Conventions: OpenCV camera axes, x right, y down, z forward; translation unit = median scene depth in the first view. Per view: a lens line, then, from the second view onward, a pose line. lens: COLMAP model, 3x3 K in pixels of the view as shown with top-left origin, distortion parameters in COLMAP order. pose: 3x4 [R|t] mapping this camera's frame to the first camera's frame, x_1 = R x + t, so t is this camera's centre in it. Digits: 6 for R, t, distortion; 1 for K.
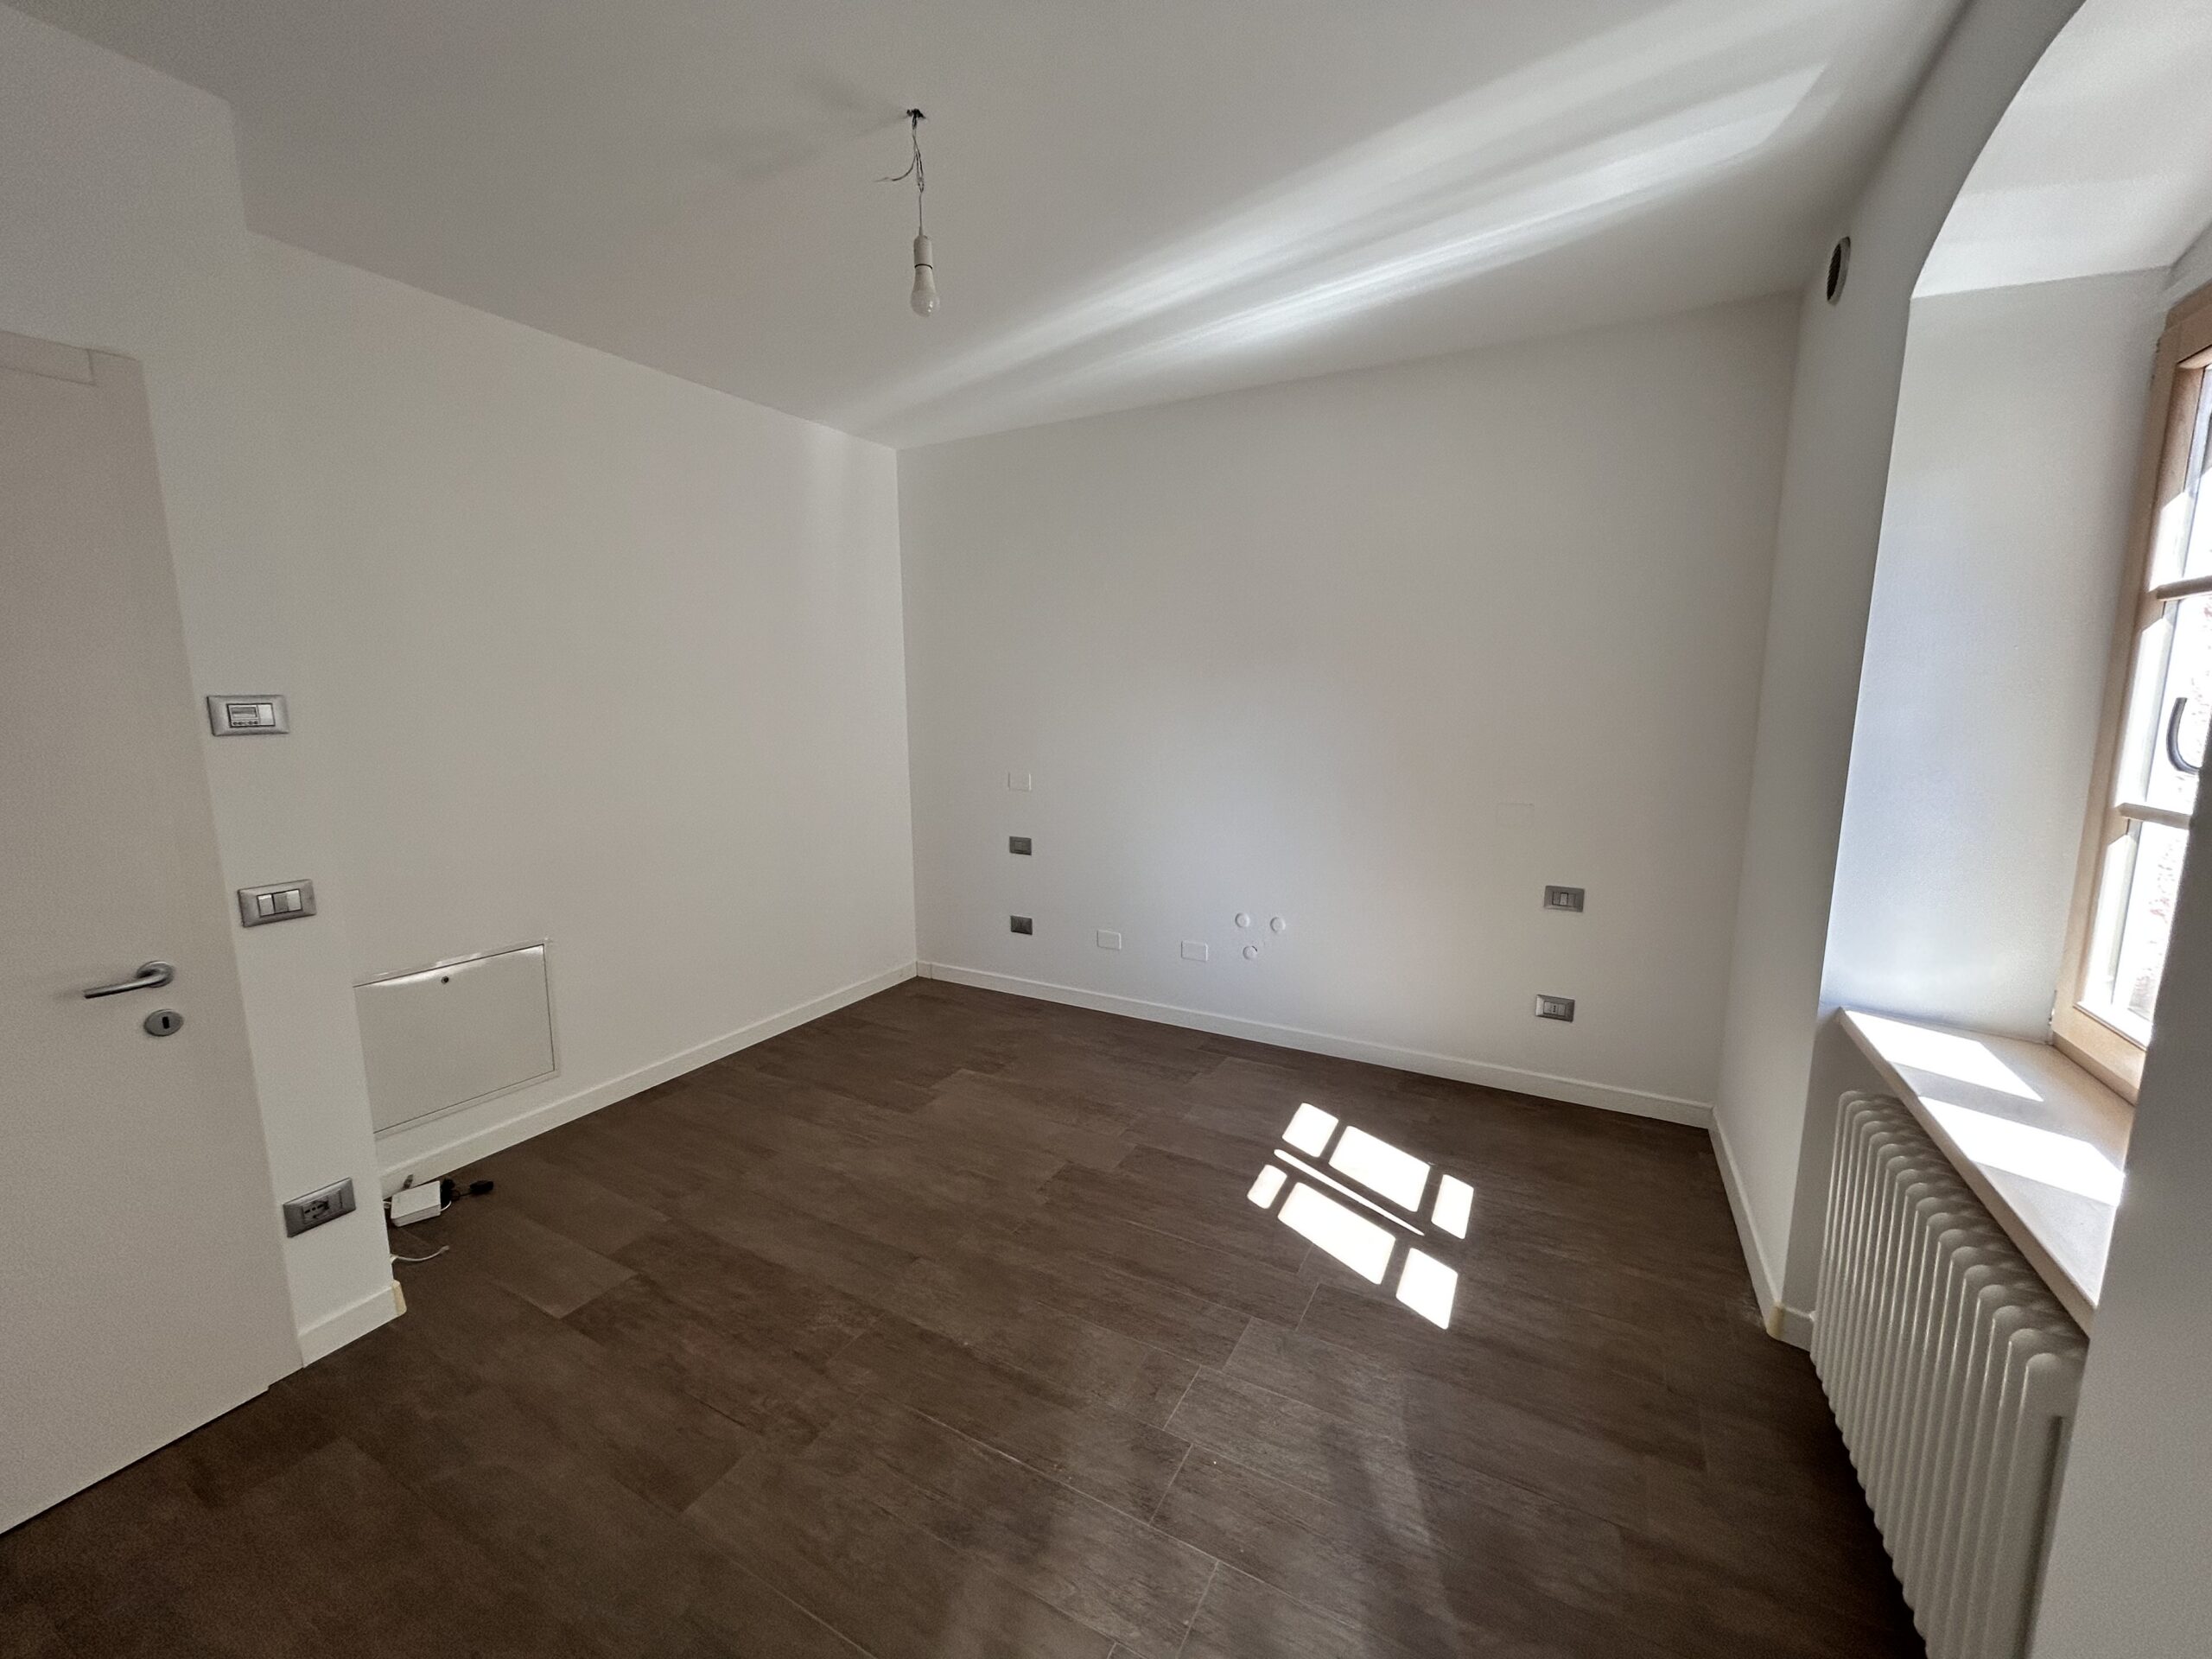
lens RADIAL K [[889.0, 0, 1101.0], [0, 889.0, 828.8], [0, 0, 1]] dist [0.000808, -0.000001]
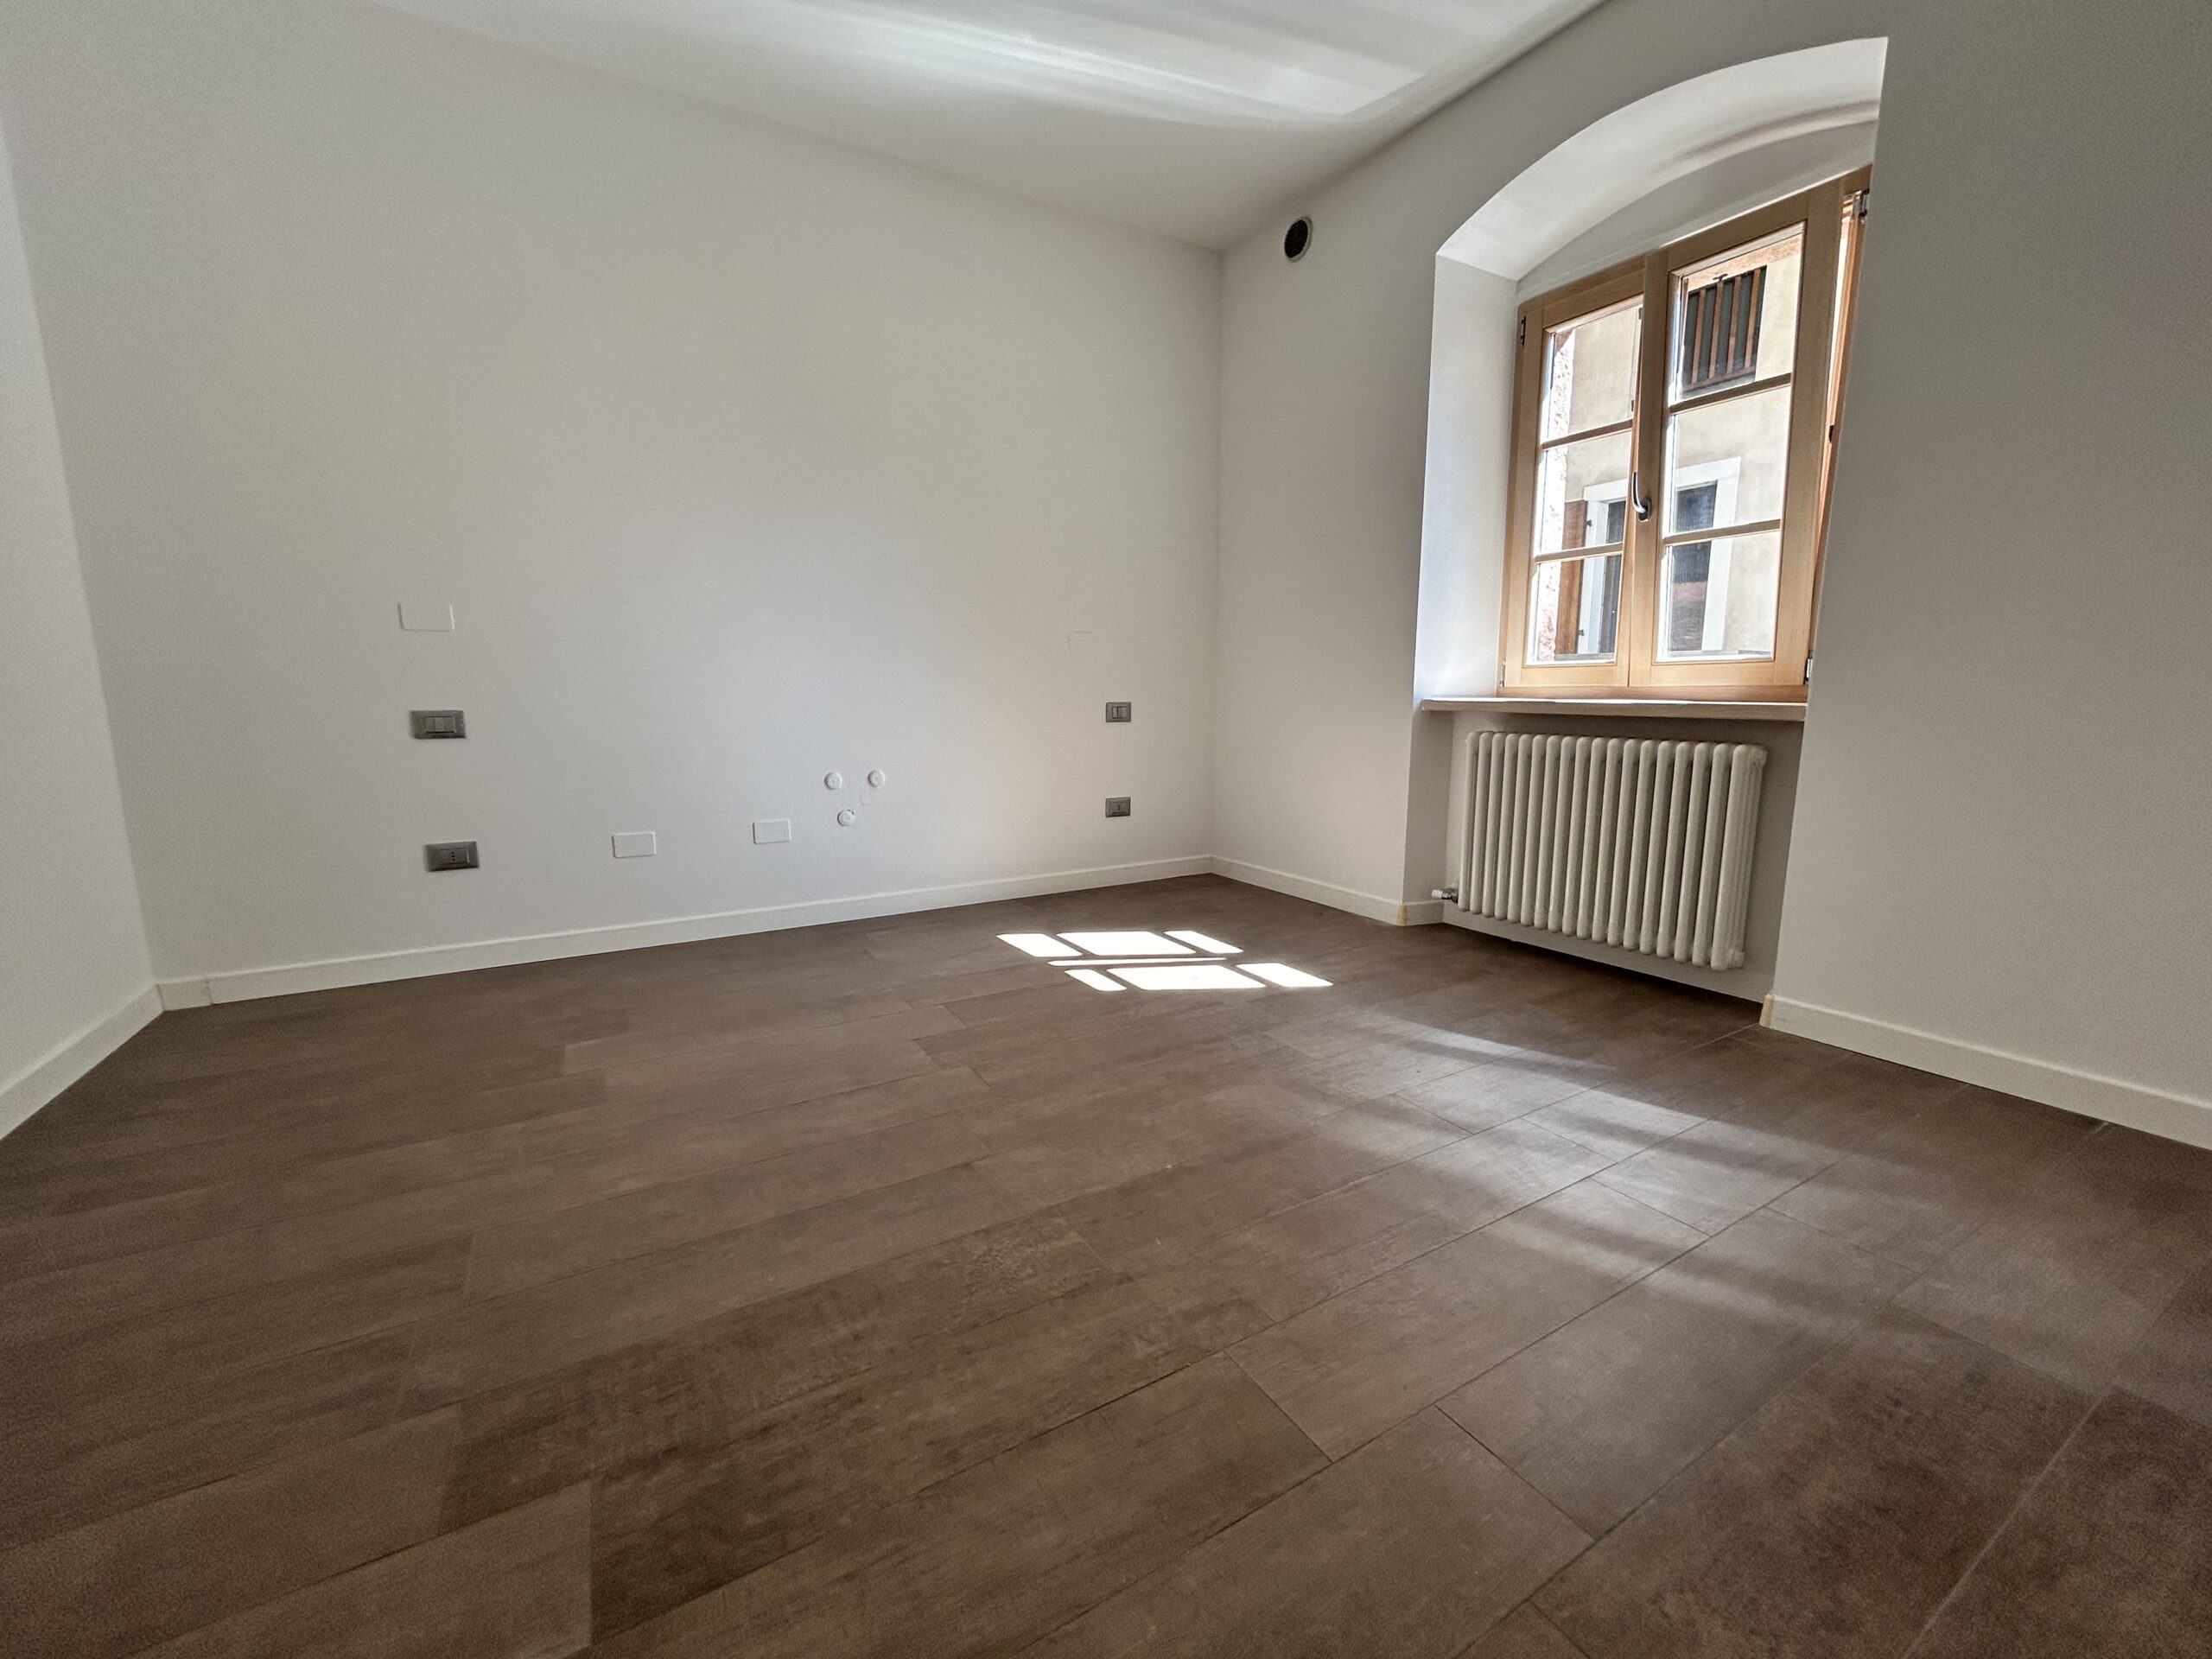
lens RADIAL K [[889.0, 0, 1102.6], [0, 889.0, 826.1], [0, 0, 1]] dist [0.000808, -0.000001]
pose [[0.510588, -0.127939, 0.850254, -0.644518], [0.132599, 0.988755, 0.069153, 0.177137], [-0.849540, 0.077434, 0.521810, 0.495231]]
